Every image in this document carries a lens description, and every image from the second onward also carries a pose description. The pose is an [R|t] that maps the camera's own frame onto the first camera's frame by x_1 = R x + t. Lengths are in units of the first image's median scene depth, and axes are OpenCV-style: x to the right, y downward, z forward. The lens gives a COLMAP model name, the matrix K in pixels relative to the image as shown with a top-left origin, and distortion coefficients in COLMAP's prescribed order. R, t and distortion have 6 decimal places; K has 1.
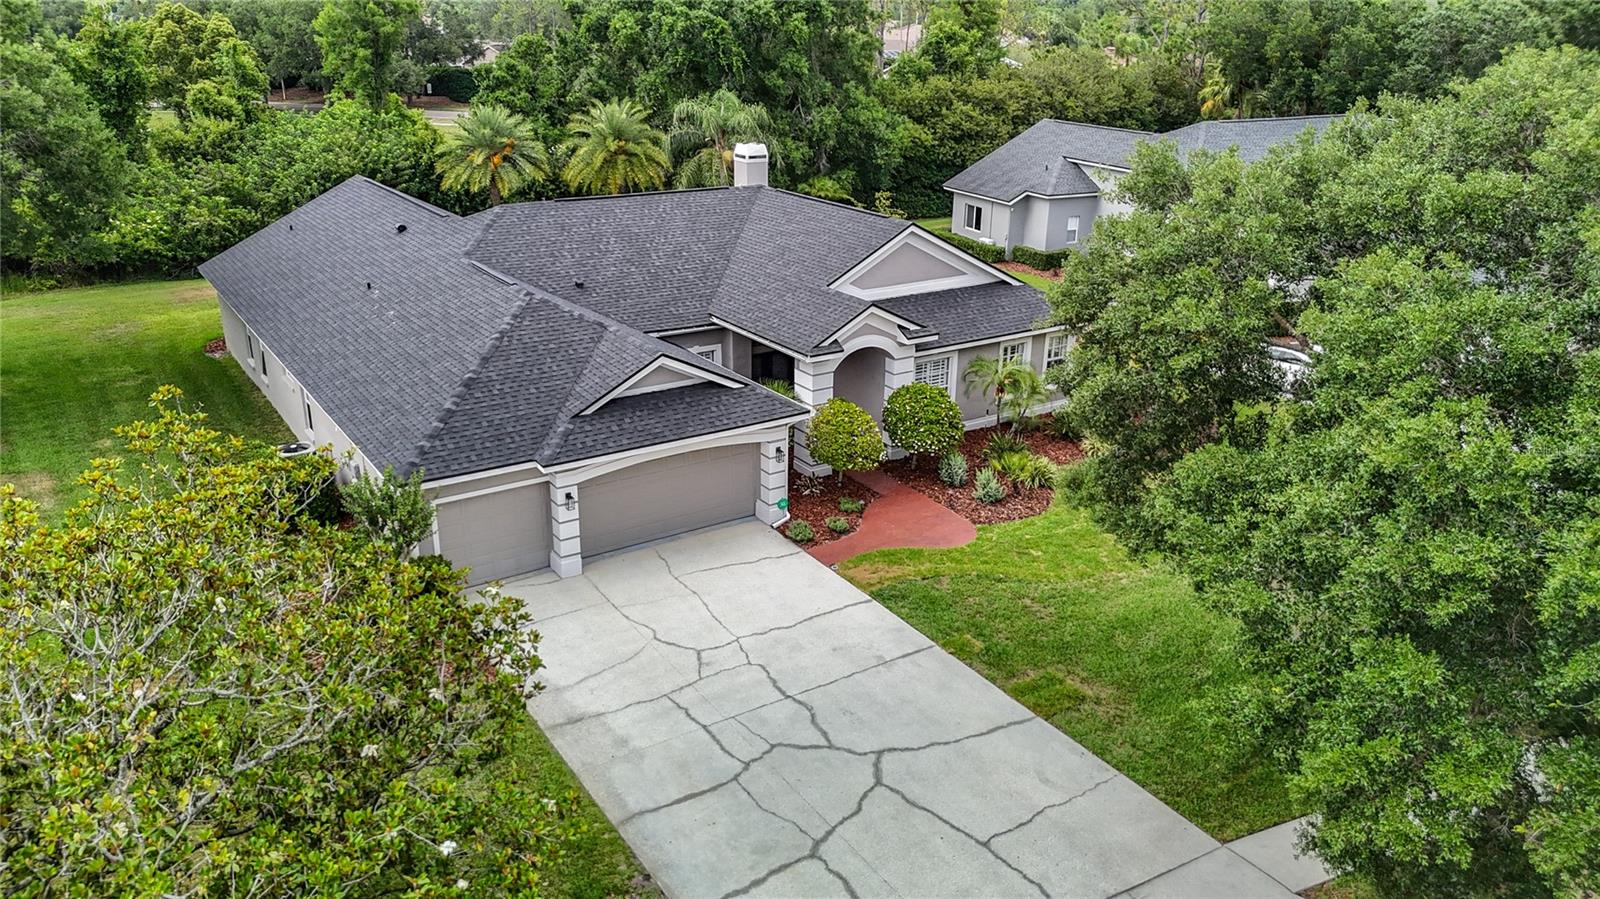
lens RADIAL K [[1175.1, 0, 800.0], [0, 1175.1, 449.5], [0, 0, 1]] dist [0.084920, -0.099068]
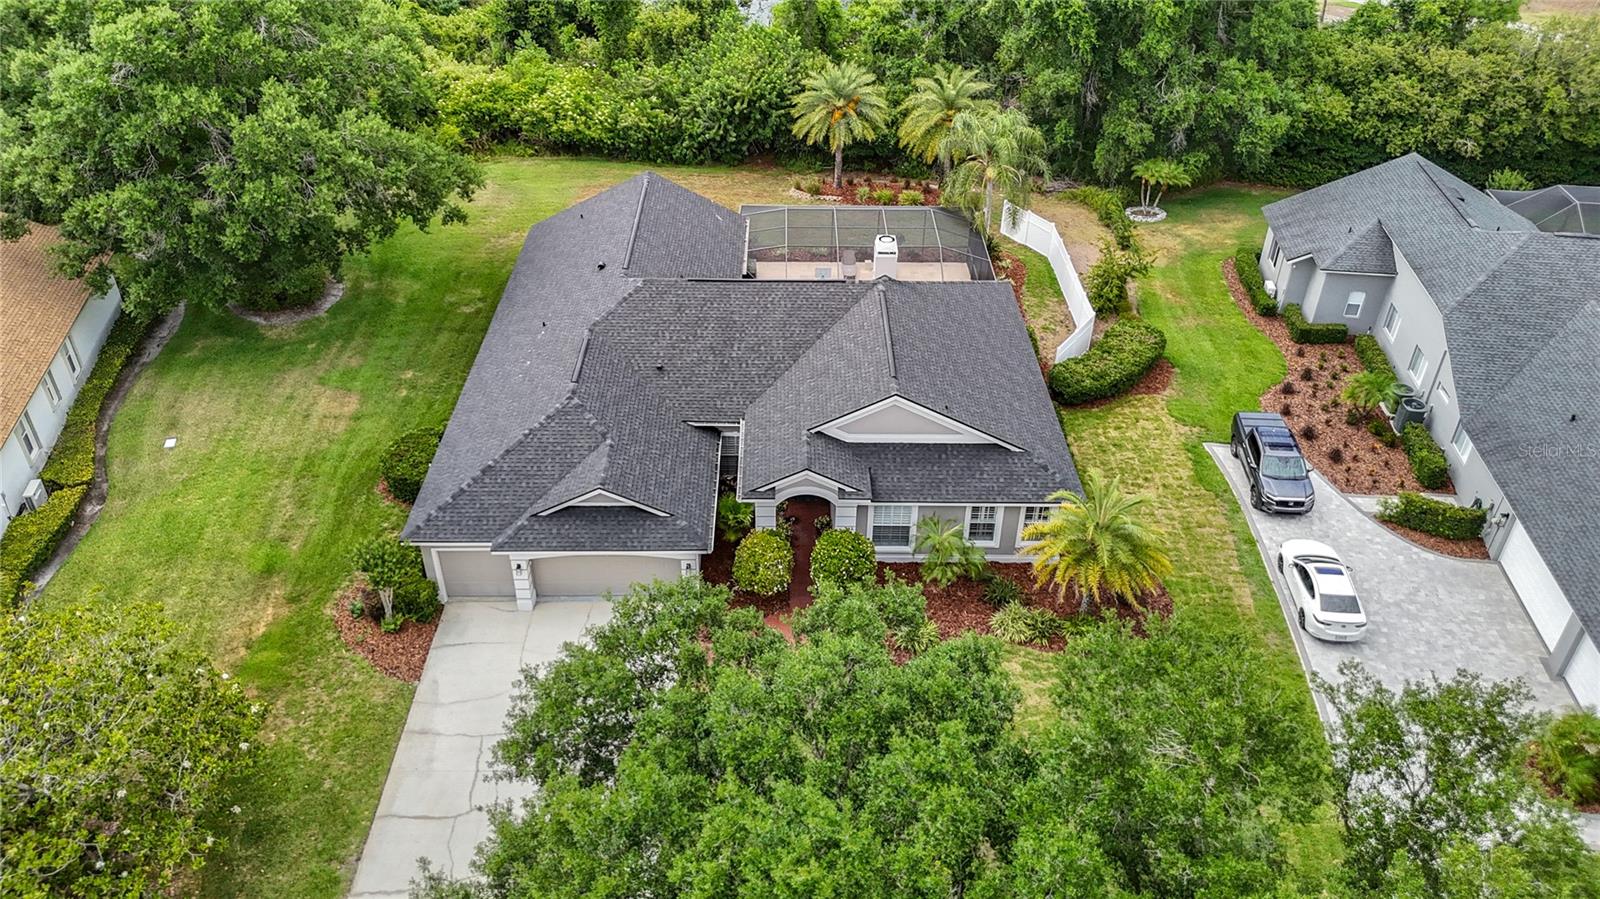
lens RADIAL K [[1175.1, 0, 800.0], [0, 1175.1, 449.5], [0, 0, 1]] dist [0.084920, -0.099068]
pose [[0.840289, 0.309664, -0.444998, 0.578370], [-0.194676, 0.938422, 0.285421, -0.477534], [0.505980, -0.153206, 0.848830, -0.042807]]
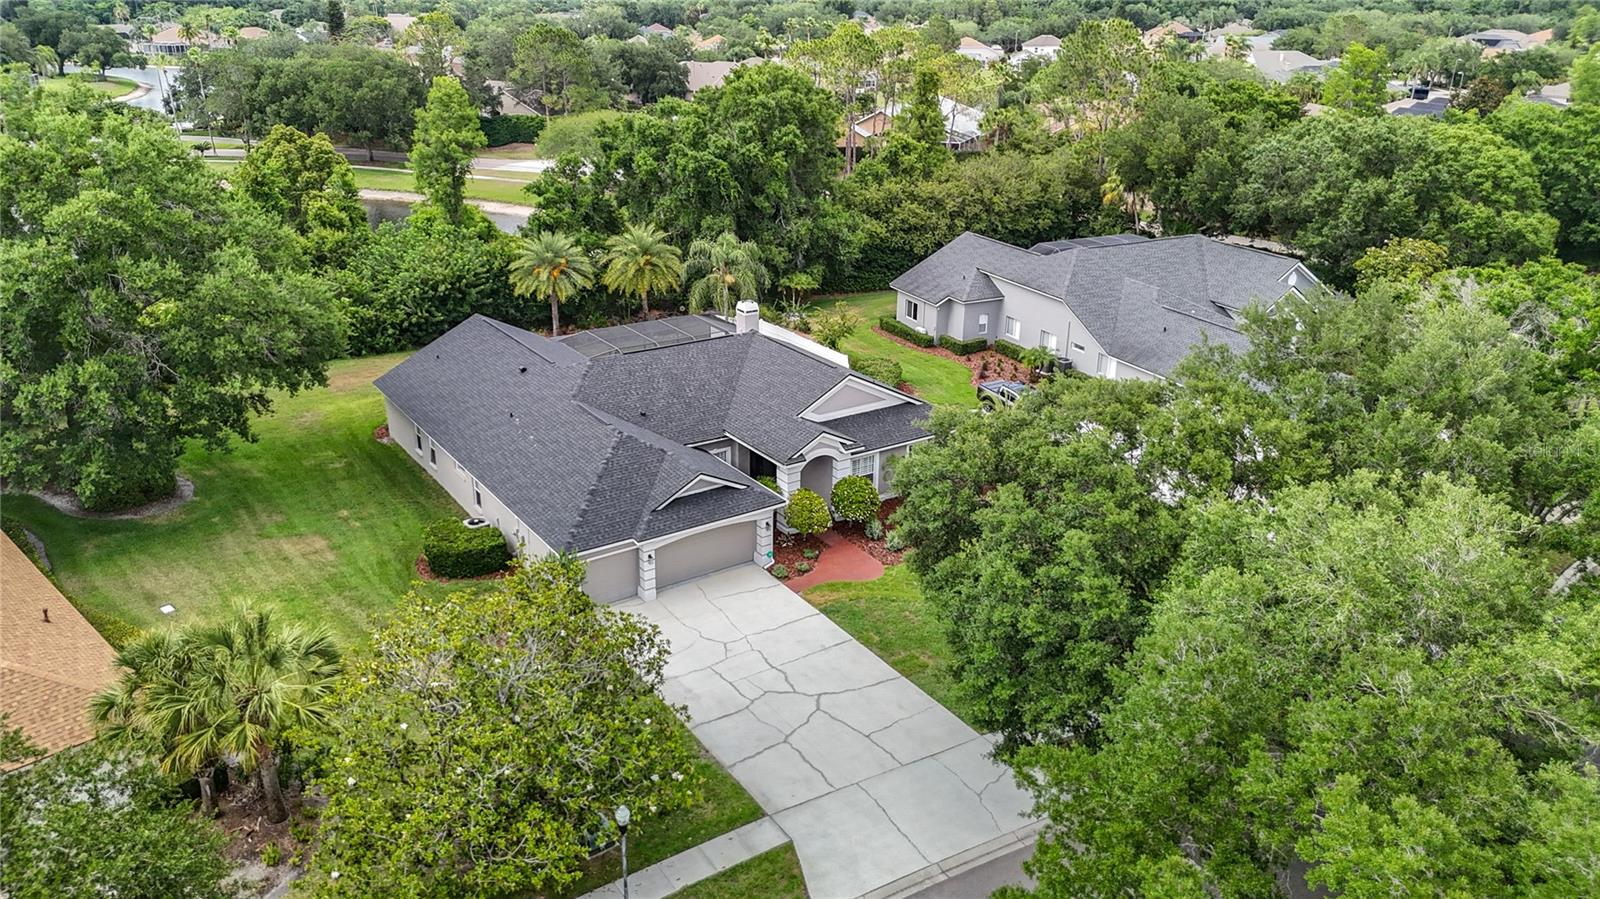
lens RADIAL K [[1175.1, 0, 800.0], [0, 1175.1, 449.5], [0, 0, 1]] dist [0.084920, -0.099068]
pose [[0.999923, -0.004831, 0.011450, 0.009162], [0.004613, 0.999809, 0.018995, -0.126198], [-0.011539, -0.018941, 0.999754, -0.635700]]
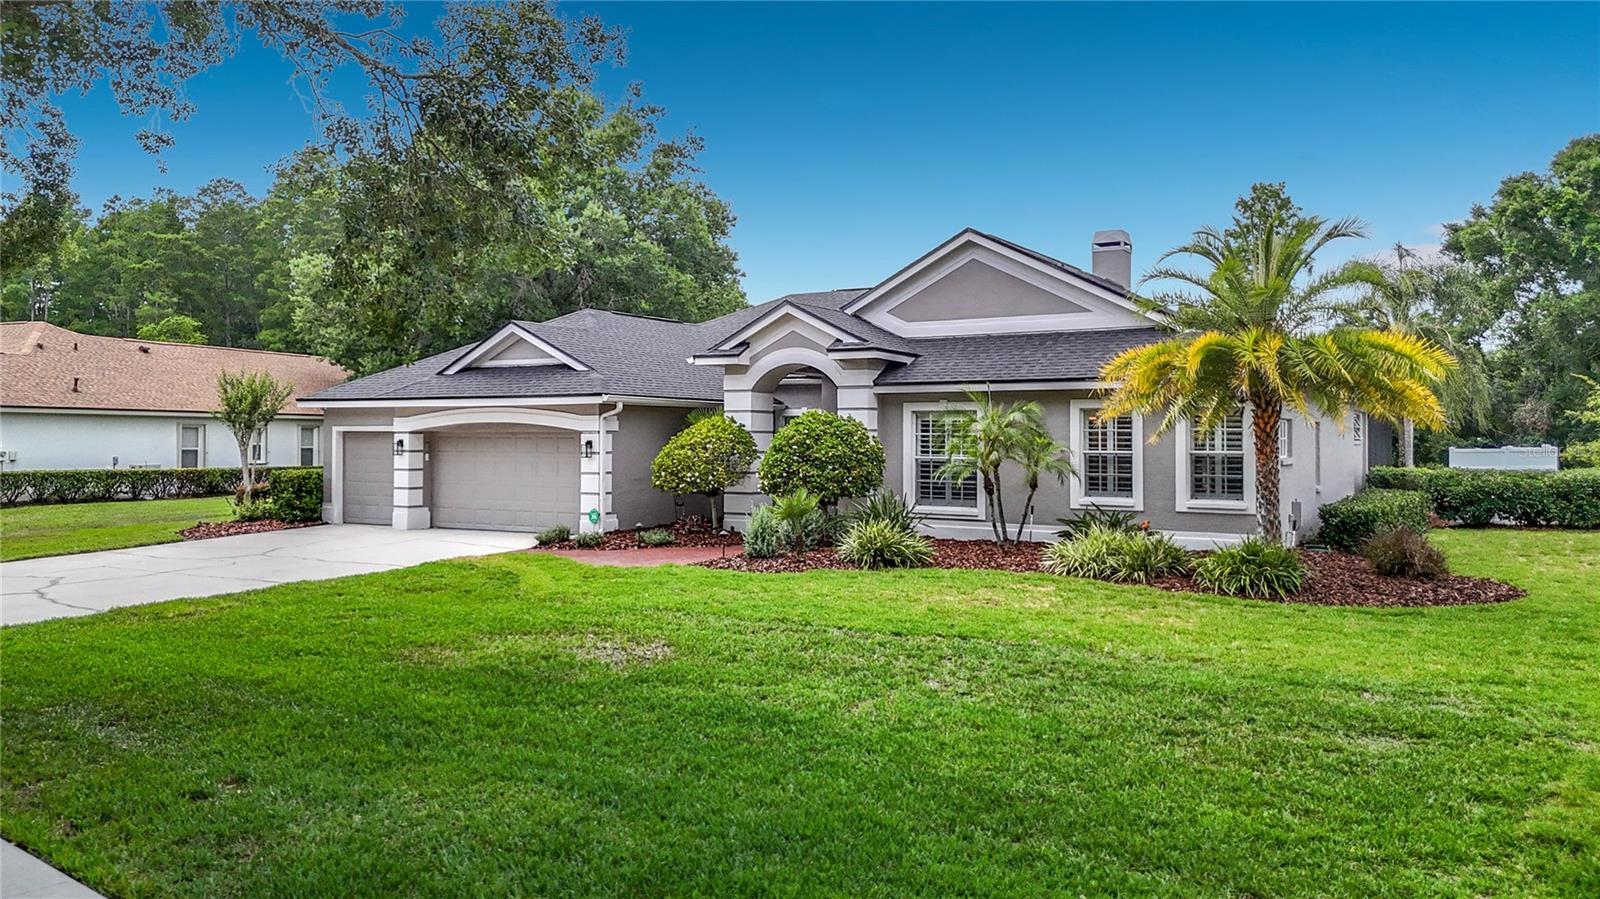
lens RADIAL K [[1200.8, 0, 815.7], [0, 1200.8, 448.9], [0, 0, 1]] dist [0.089469, -0.104985]
pose [[0.450484, 0.002149, -0.892782, 0.737619], [-0.314073, 0.936458, -0.156222, 0.078264], [0.835717, 0.350774, 0.422535, 0.699375]]
